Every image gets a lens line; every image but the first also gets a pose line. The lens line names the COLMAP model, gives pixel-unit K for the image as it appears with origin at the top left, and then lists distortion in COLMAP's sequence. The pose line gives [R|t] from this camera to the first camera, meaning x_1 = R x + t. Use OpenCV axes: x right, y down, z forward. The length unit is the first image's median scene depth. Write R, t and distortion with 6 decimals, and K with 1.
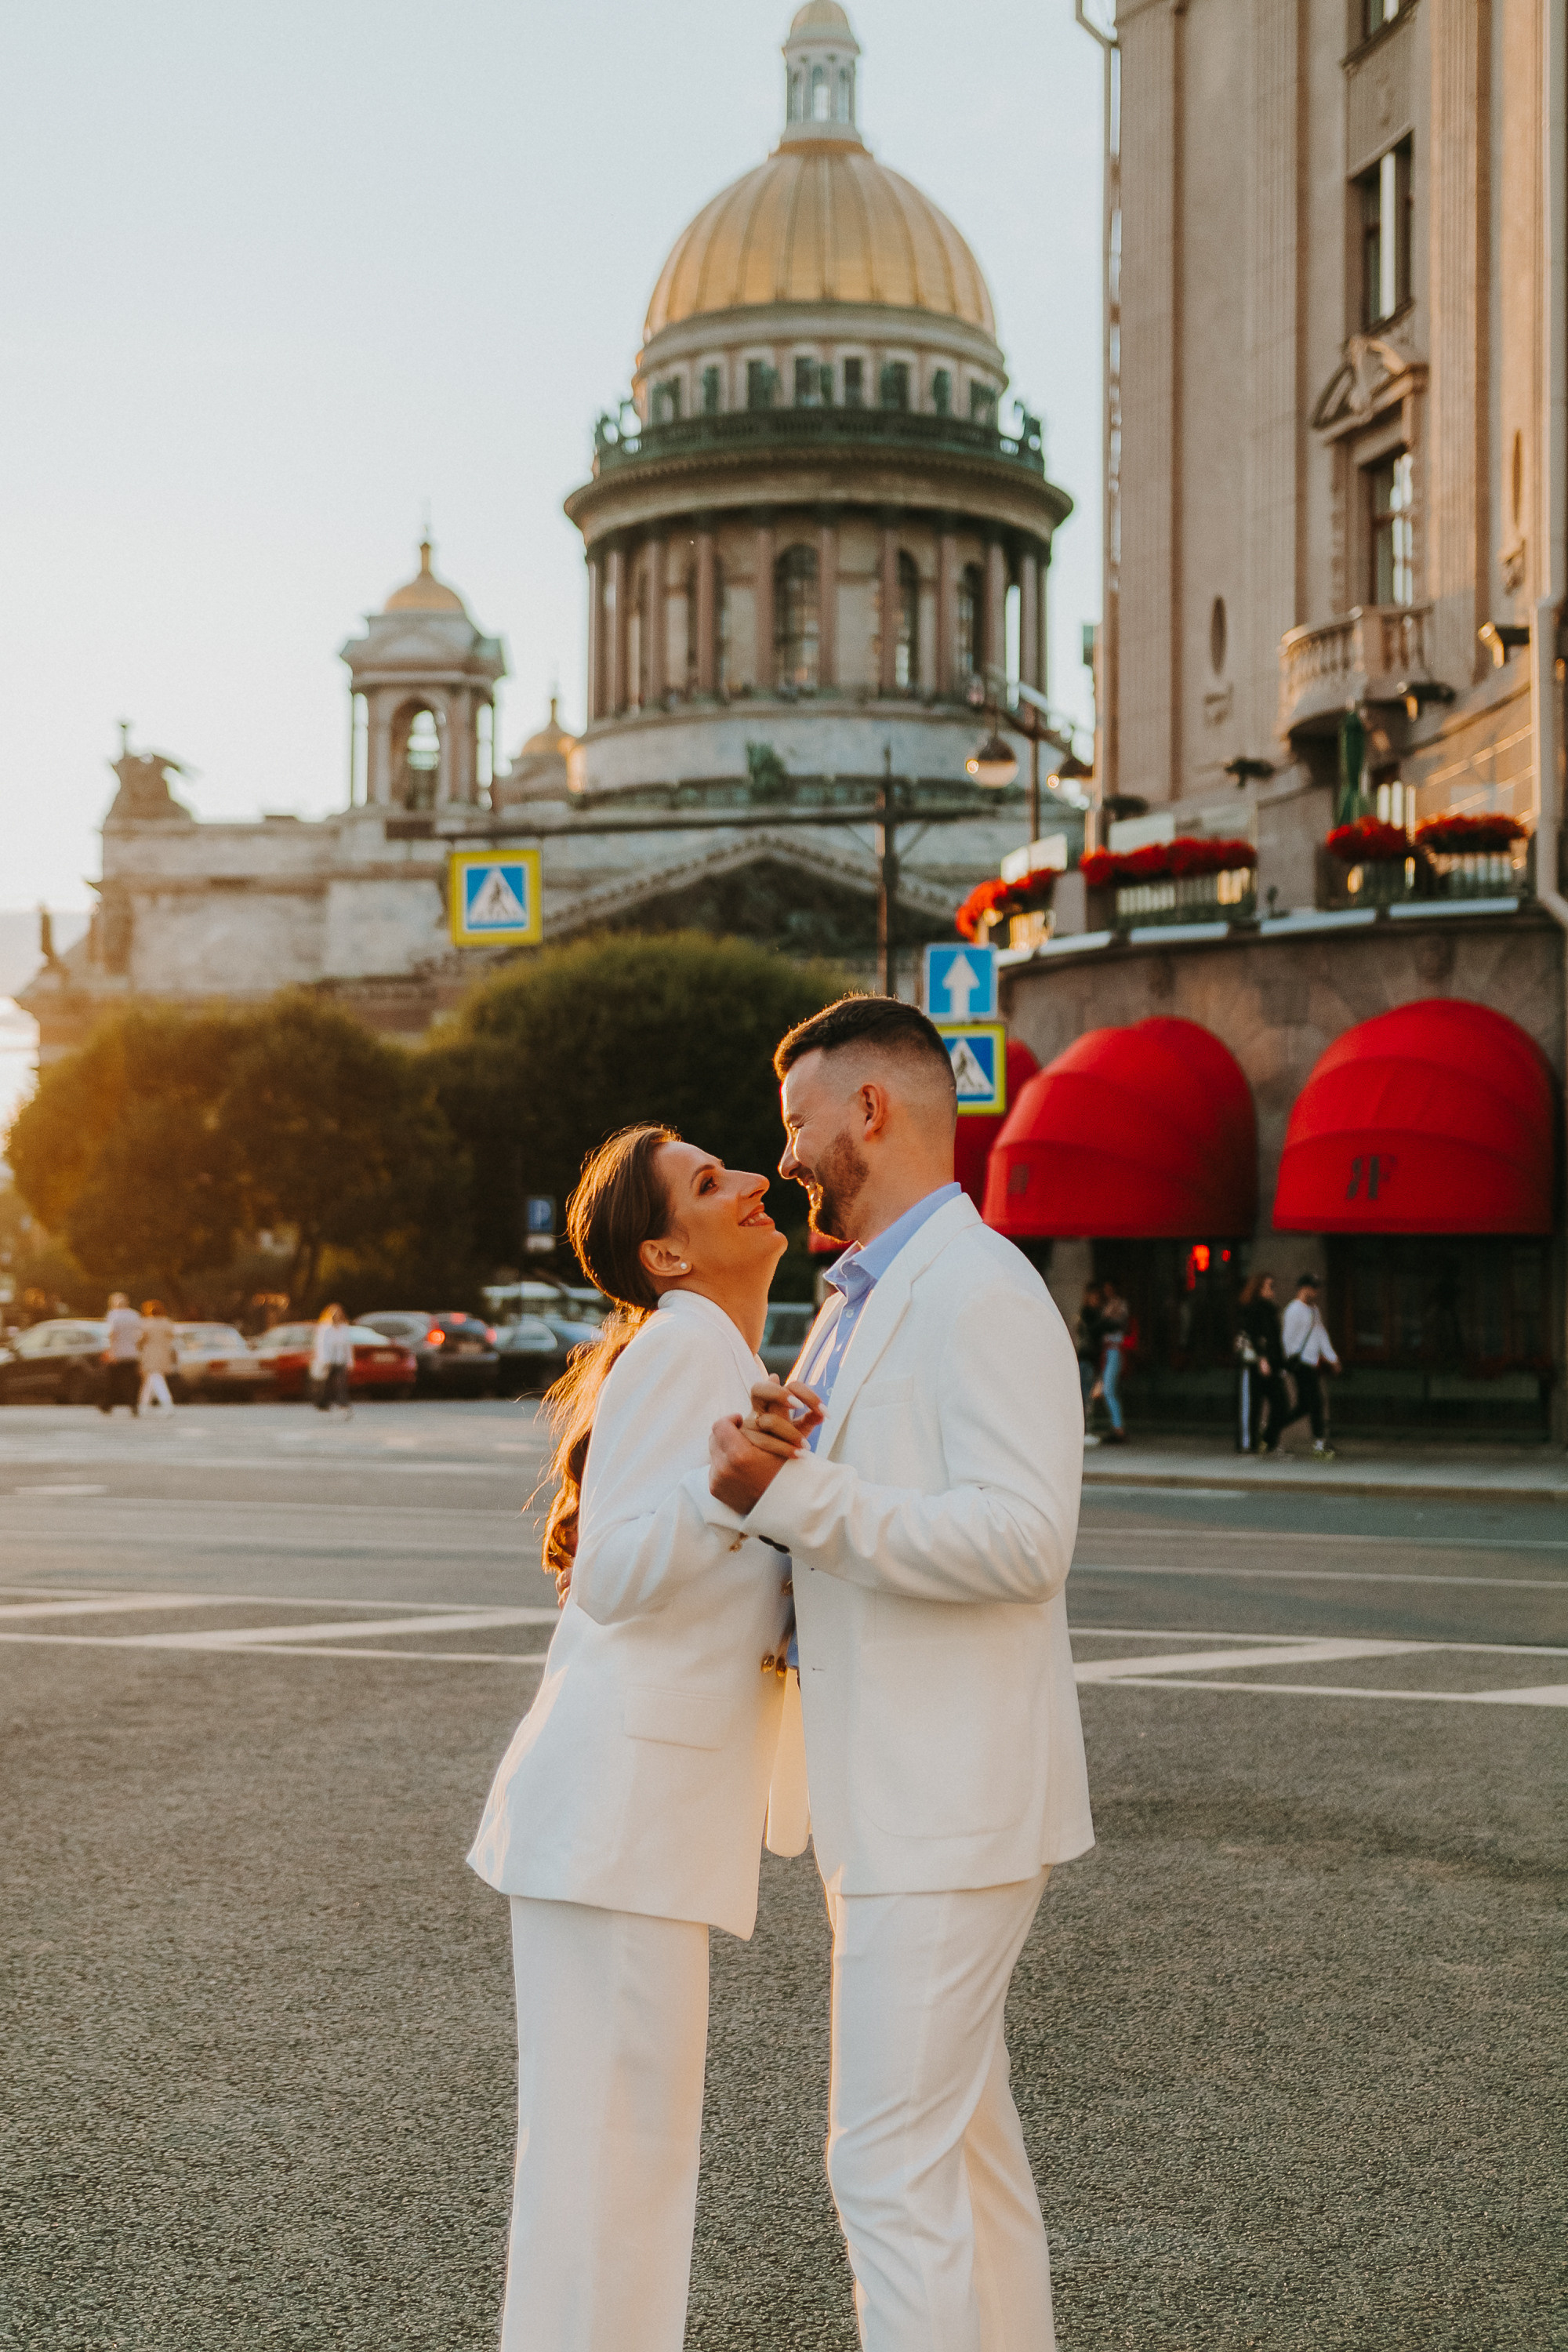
lens RADIAL K [[3467.8, 0, 763.4], [0, 3467.8, 1172.1], [0, 0, 1]] dist [0.070318, 0.051821]
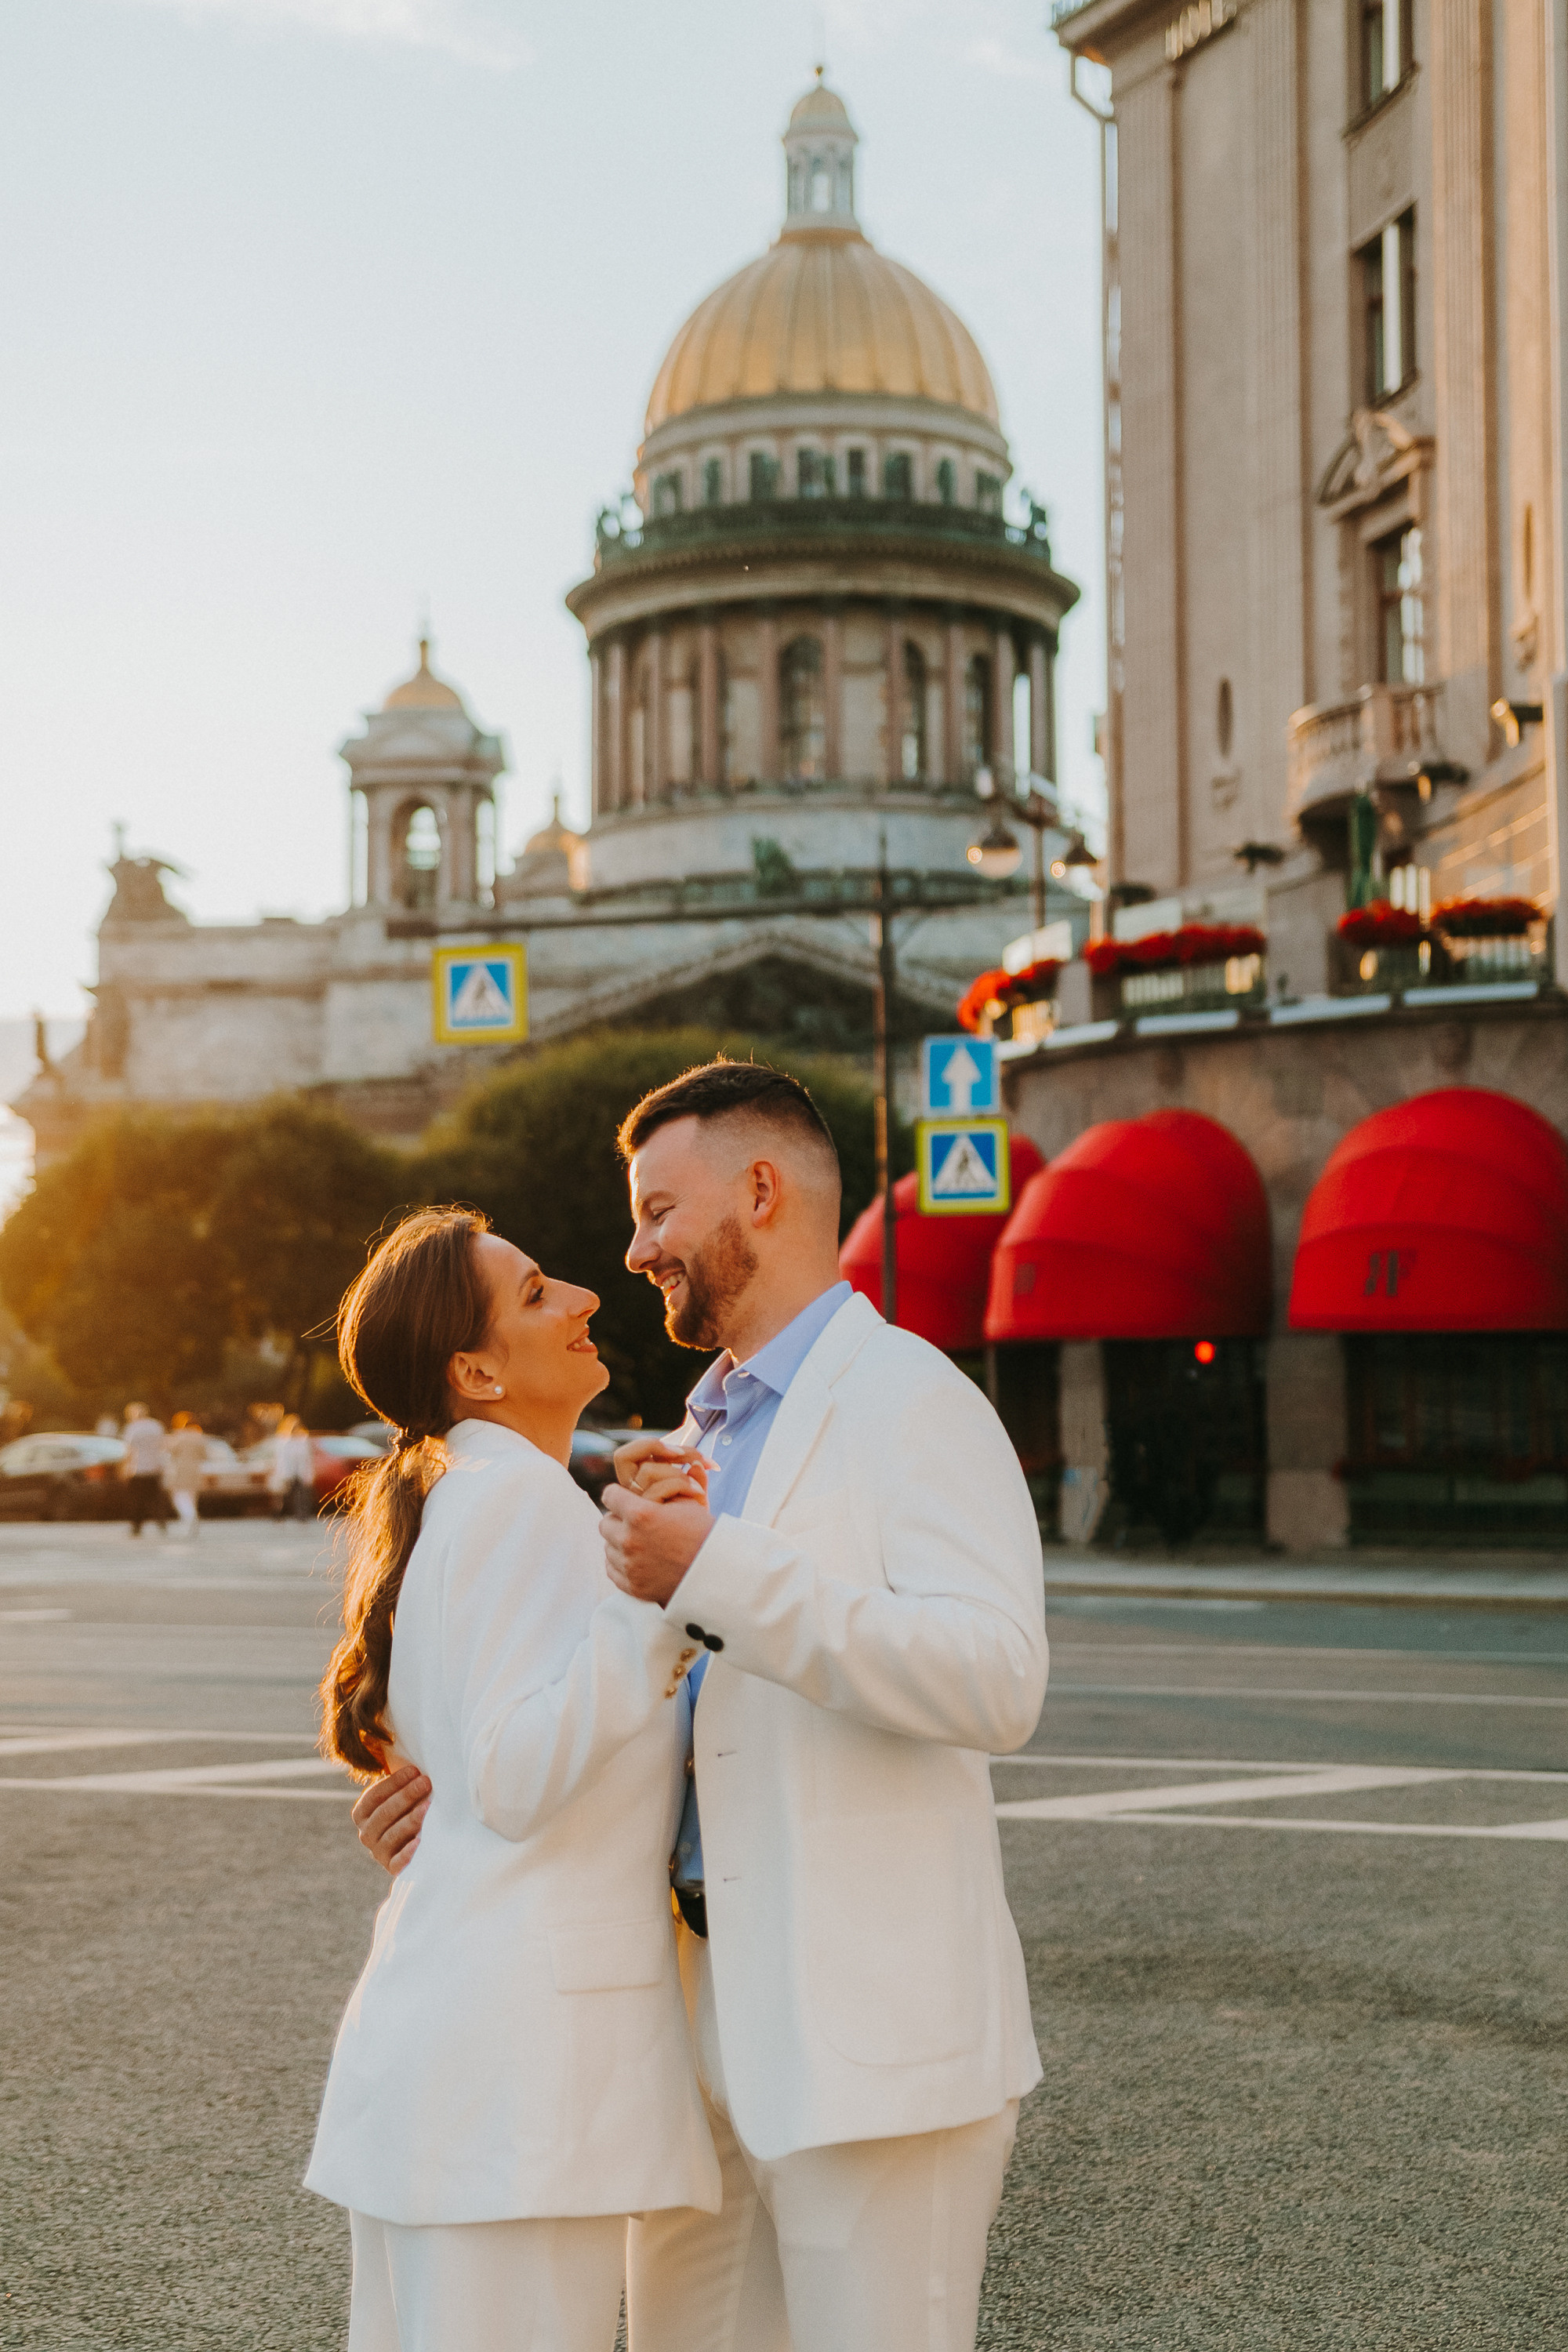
lens RADIAL K [[3533.4, 0, 764.4], [0, 3533.4, 1170.8], [0, 0, 1]] dist [0.059642, 0.110307]
pose [[0.999935, -0.010974, -0.003189, 0.000920], [0.010876, 0.999514, -0.029209, -0.000030], [0.003508, 0.029173, 0.999568, 0.003228]]
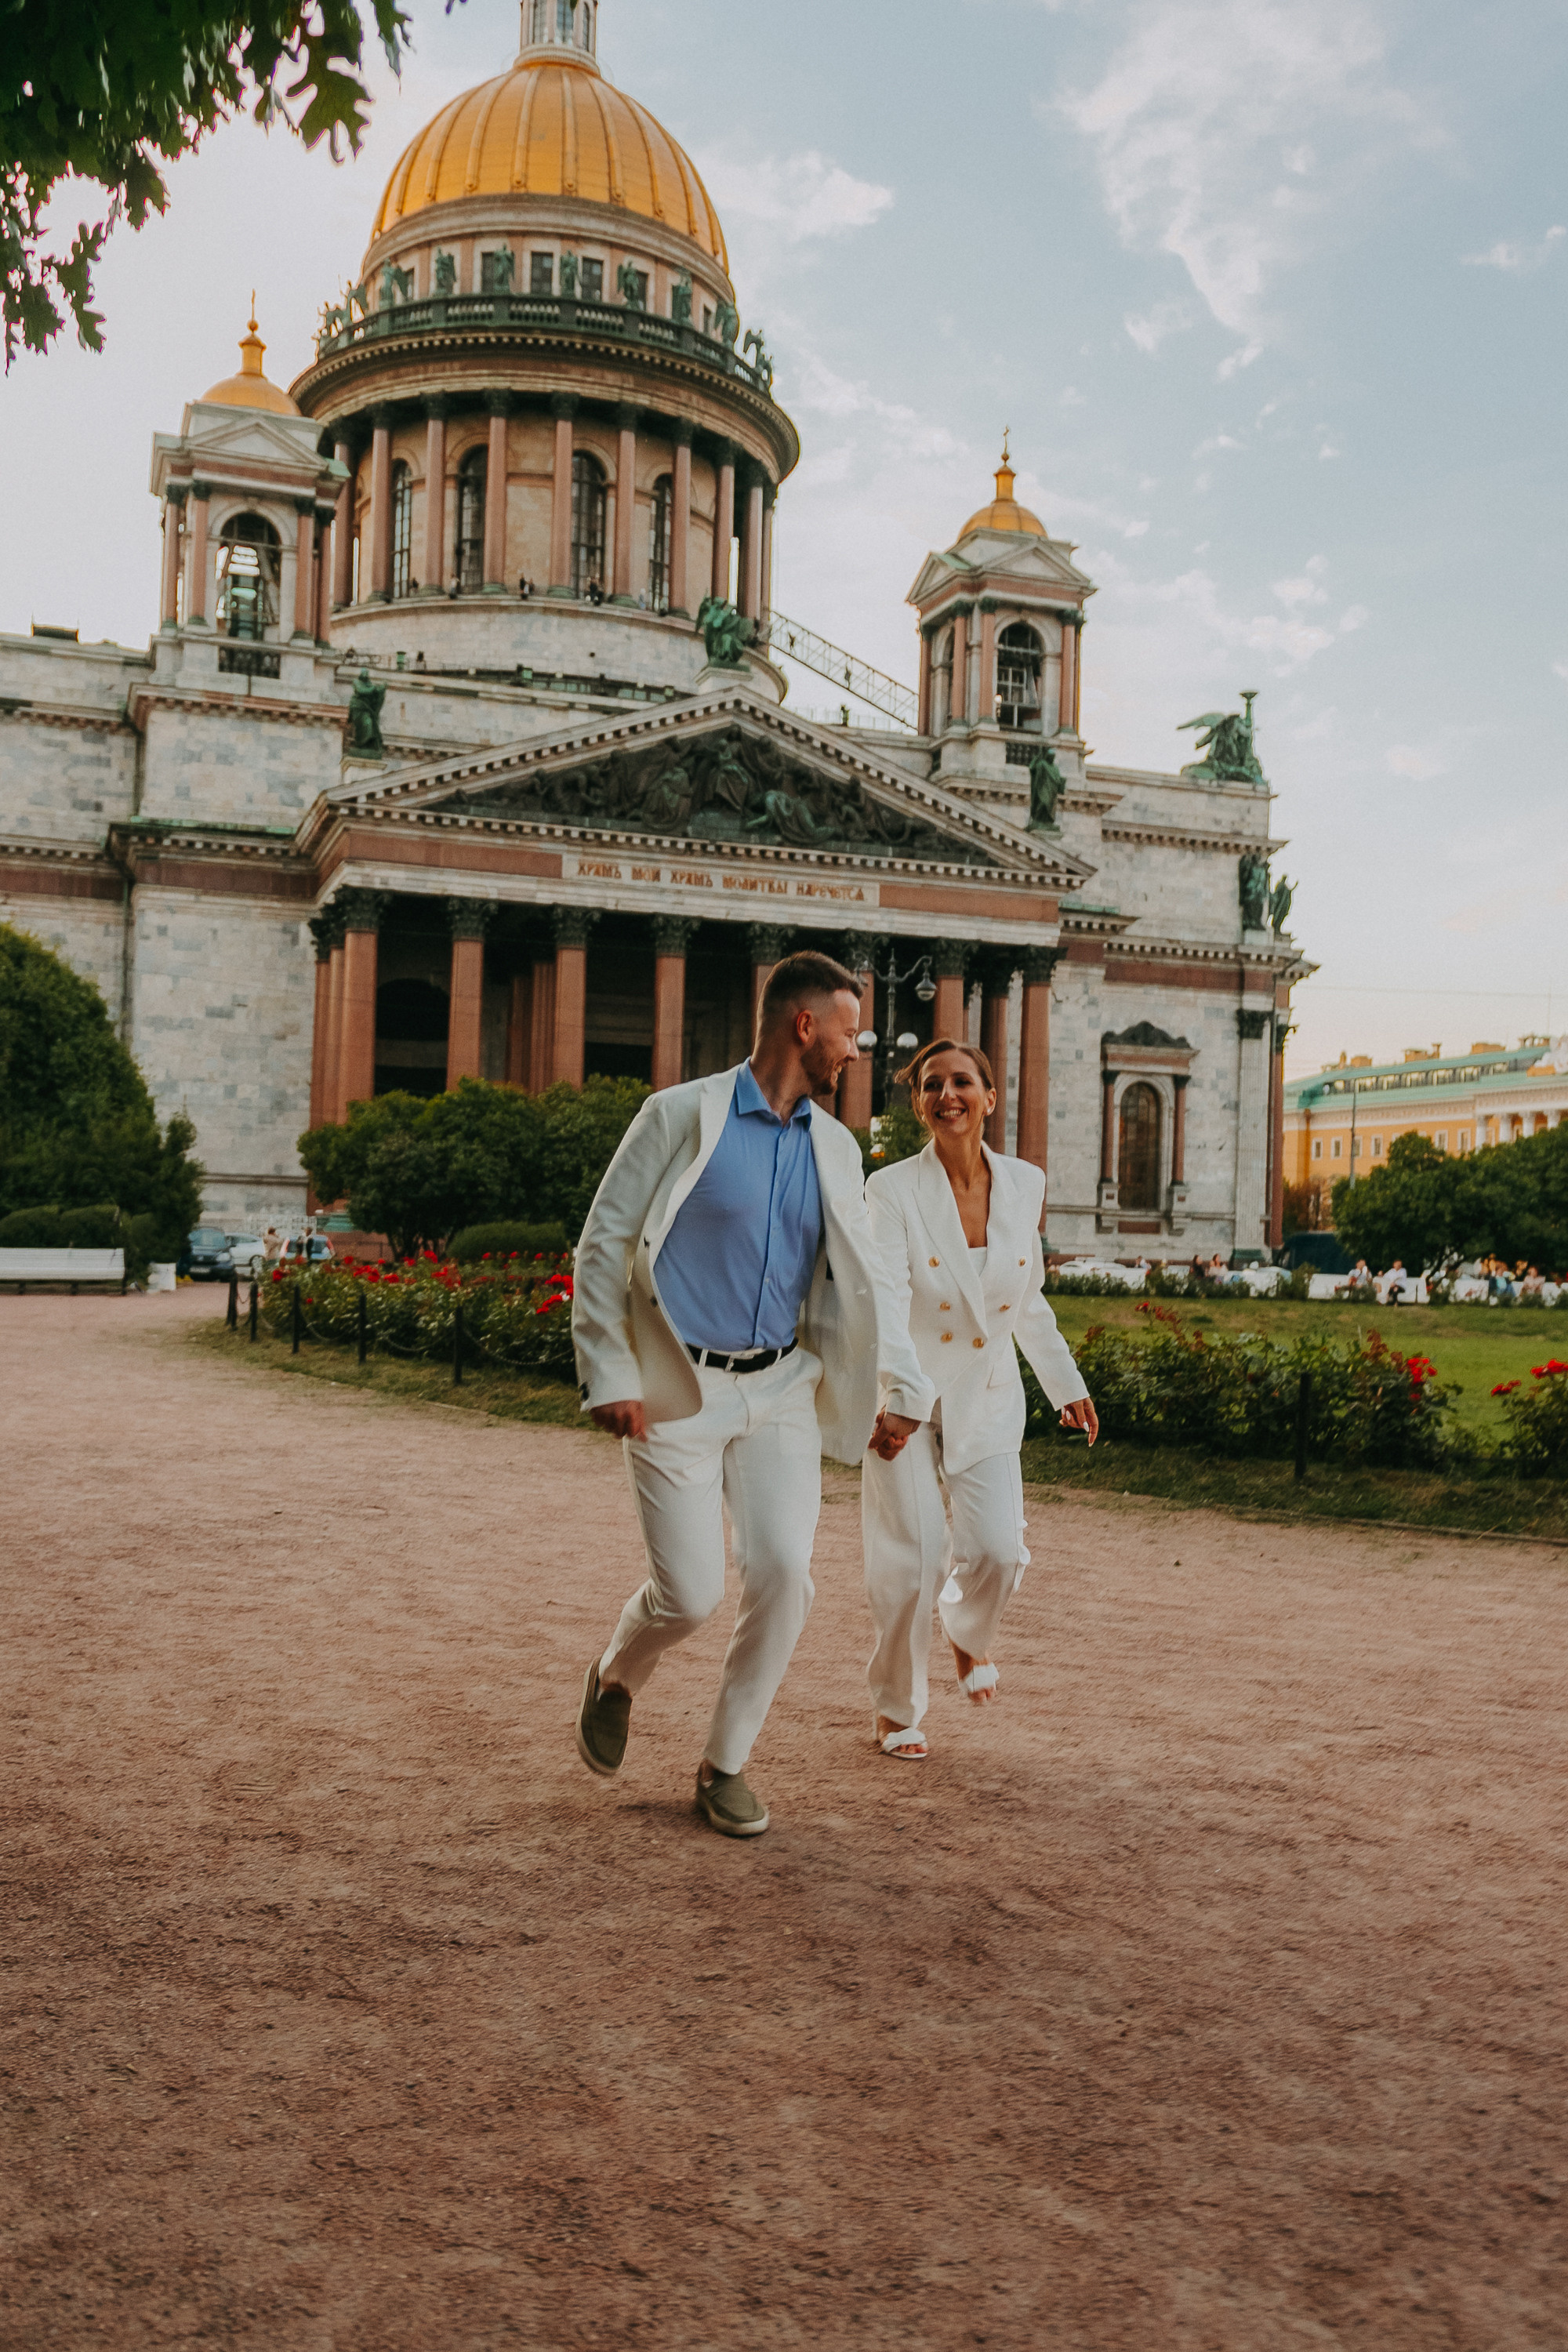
lens RADIAL K [[2072.5, 0, 789.5], [0, 2072.5, 1229.7], [0, 0, 1]] dist [0.013312, 0.002488]
pose [[0.903716, 0.028291, 0.427197, -0.236915], [-0.046200, 0.998432, 0.031614, 0.023448], [-0.425633, -0.048307, 0.903605, 0.568287]]
